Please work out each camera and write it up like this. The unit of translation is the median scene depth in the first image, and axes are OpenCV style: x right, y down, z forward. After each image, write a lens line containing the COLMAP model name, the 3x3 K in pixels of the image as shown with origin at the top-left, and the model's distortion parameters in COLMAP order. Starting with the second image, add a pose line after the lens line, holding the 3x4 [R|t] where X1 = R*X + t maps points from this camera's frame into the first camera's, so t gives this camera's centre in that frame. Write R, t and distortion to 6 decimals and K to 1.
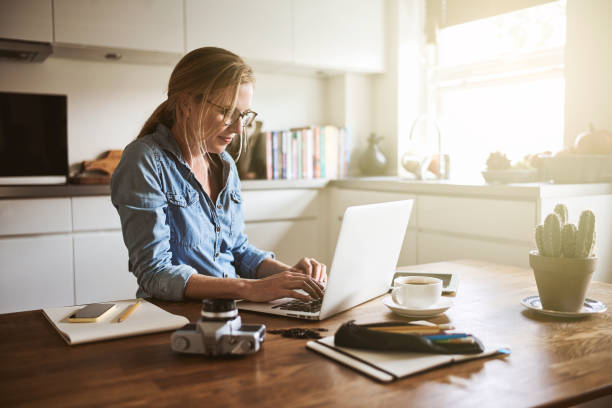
lens RADIAL K [[592.8, 0, 301.8], [0, 592.8, 209.5], [0, 0, 1]] dist [-0.080653, 0.000000]
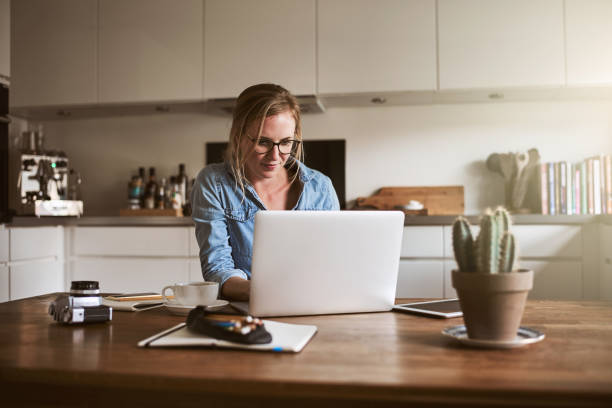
lens RADIAL K [[623.3, 0, 300.3], [0, 623.3, 201.9], [0, 0, 1]] dist [-0.049537, 0.000000]
pose [[0.771164, -0.015323, -0.636452, 0.560563], [-0.044806, 0.995925, -0.078268, 0.040167], [0.635058, 0.088875, 0.767335, 0.079799]]
